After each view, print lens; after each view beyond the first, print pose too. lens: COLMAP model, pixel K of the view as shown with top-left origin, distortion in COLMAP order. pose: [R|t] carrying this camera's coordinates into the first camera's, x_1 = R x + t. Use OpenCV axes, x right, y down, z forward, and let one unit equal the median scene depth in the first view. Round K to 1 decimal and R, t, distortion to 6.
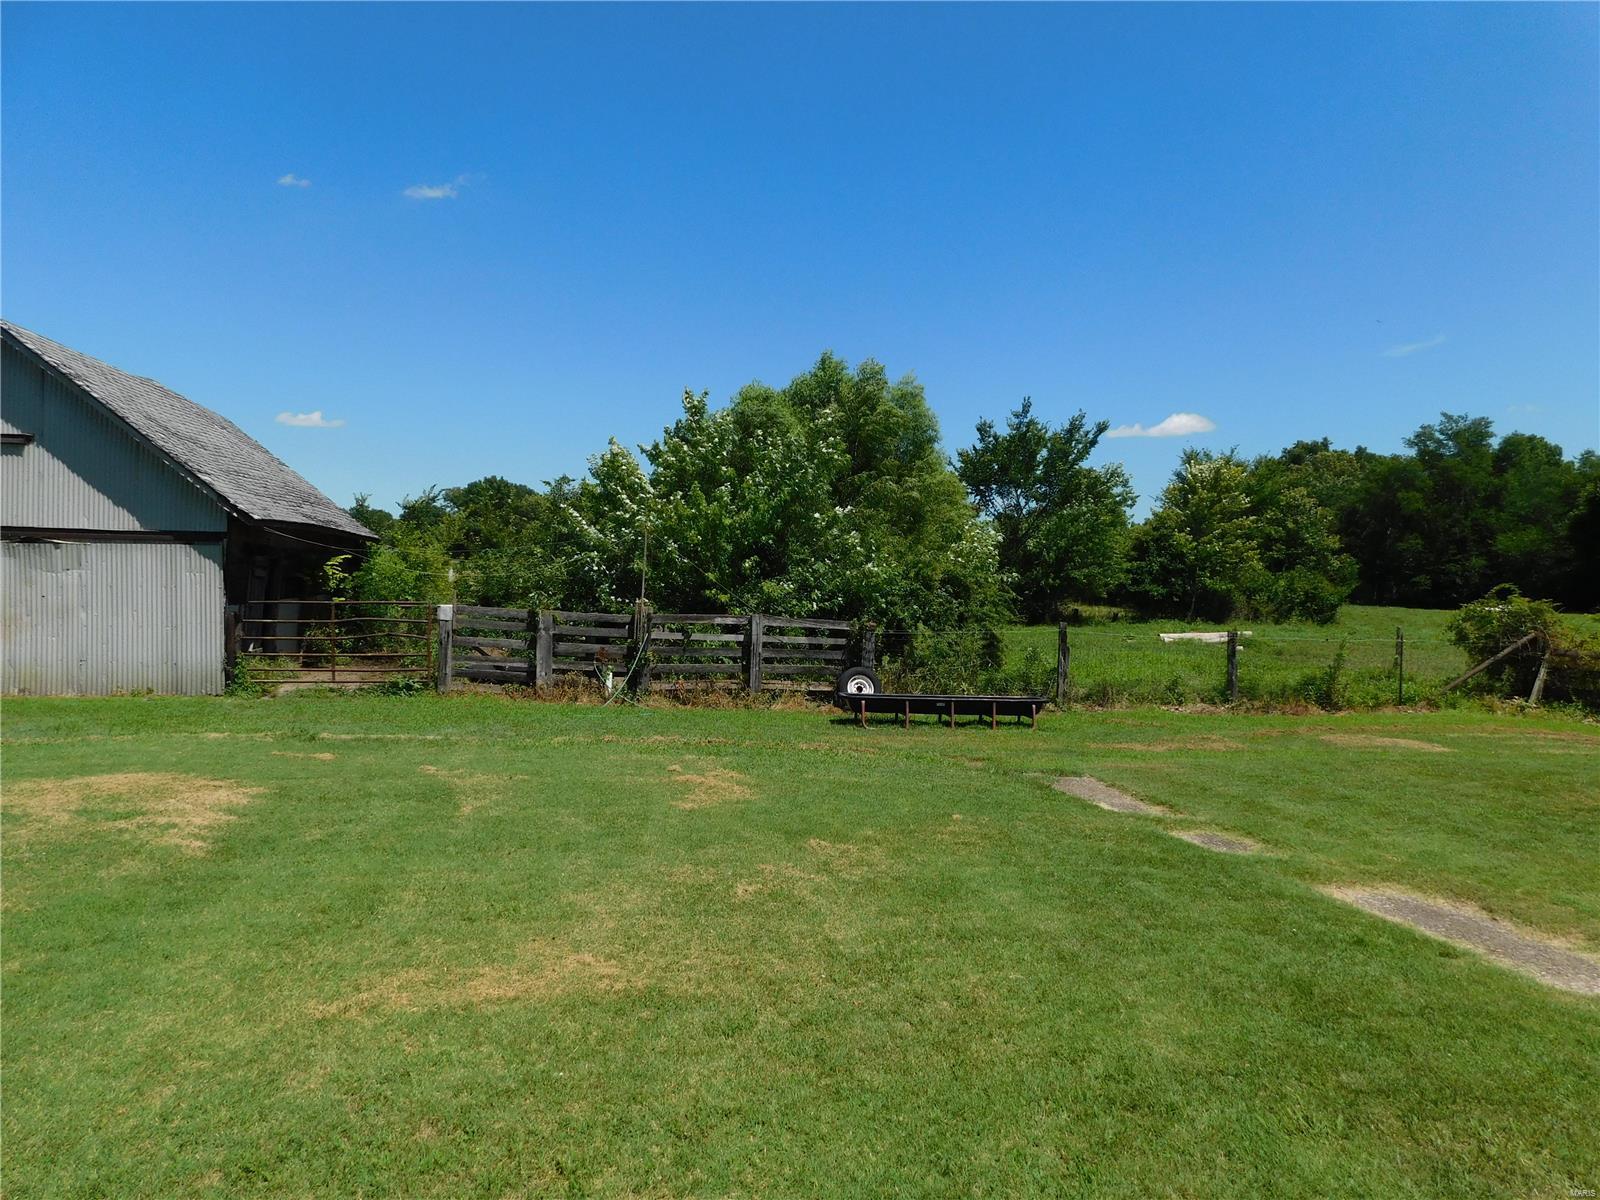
lens RADIAL K [[1084.4, 0, 821.3], [0, 1084.4, 629.3], [0, 0, 1]] dist [-0.072038, 0.075196]
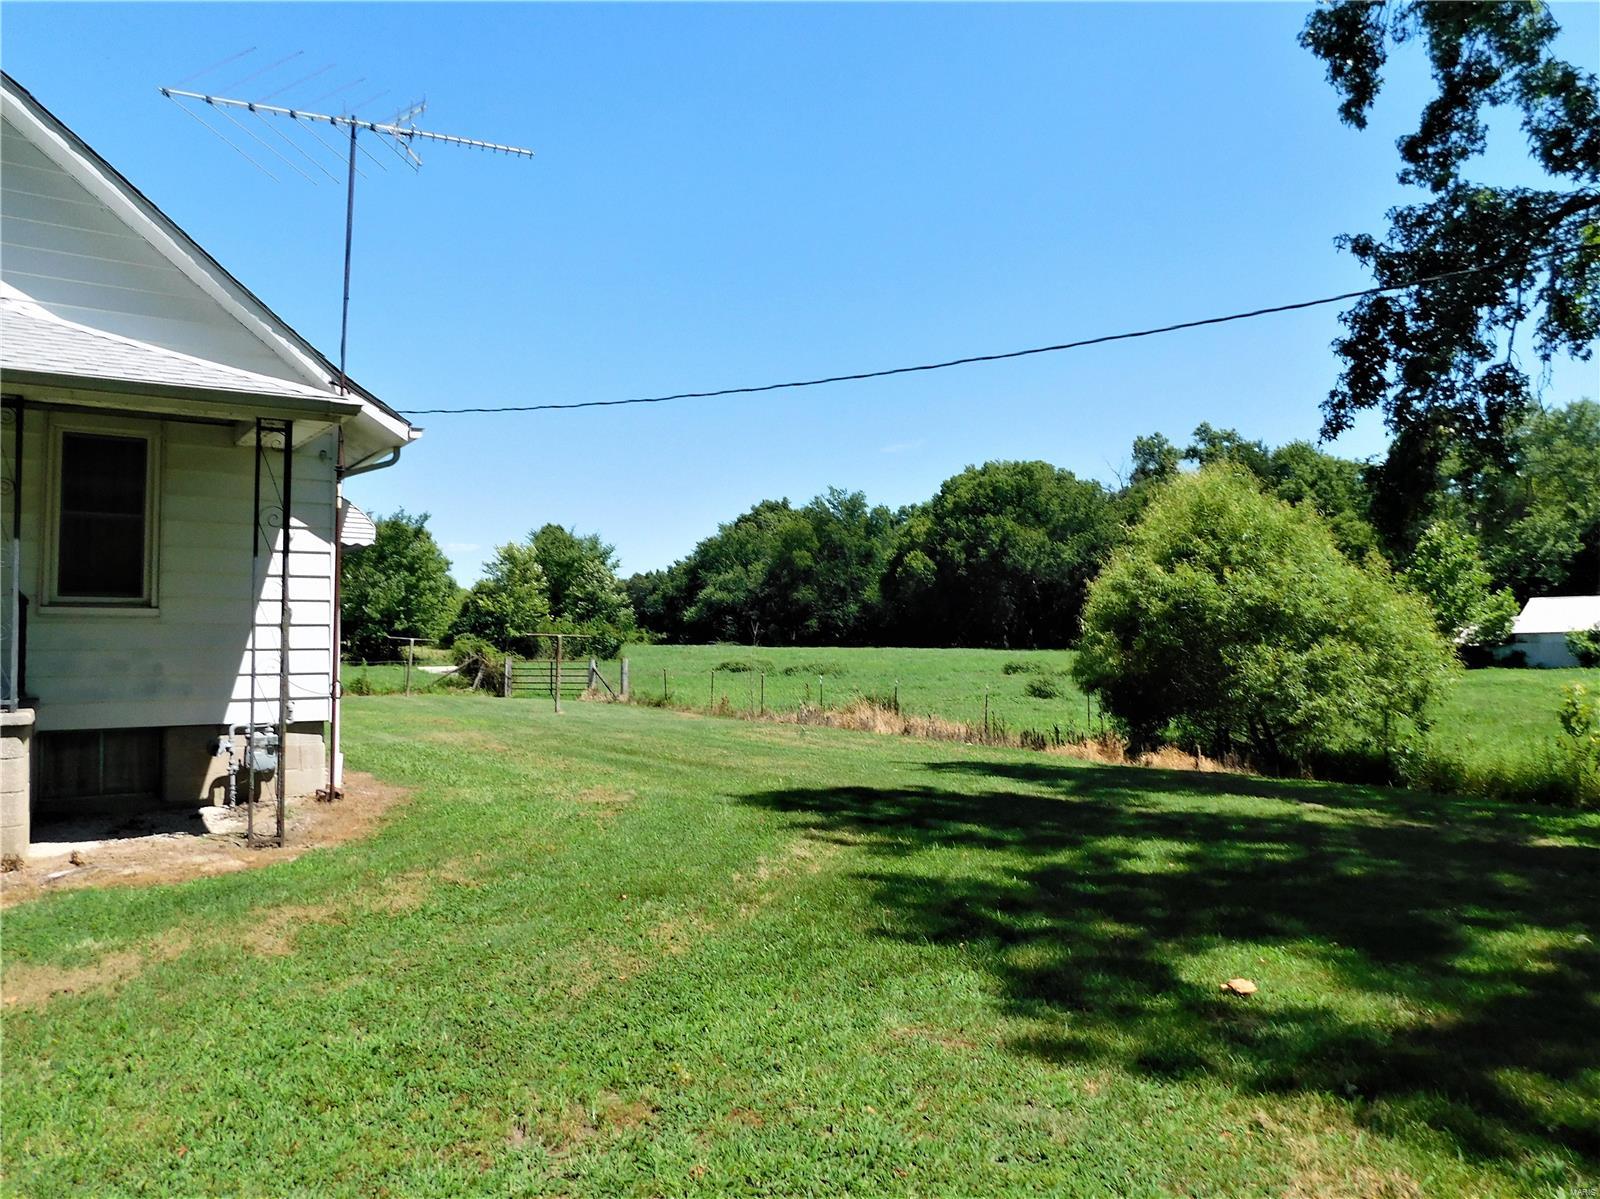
lens RADIAL K [[1087.3, 0, 785.5], [0, 1087.3, 625.7], [0, 0, 1]] dist [-0.070051, 0.076139]
pose [[0.918638, -0.020325, 0.394577, 0.125683], [0.039391, 0.998412, -0.040279, 0.017667], [-0.393132, 0.052545, 0.917980, -0.410024]]
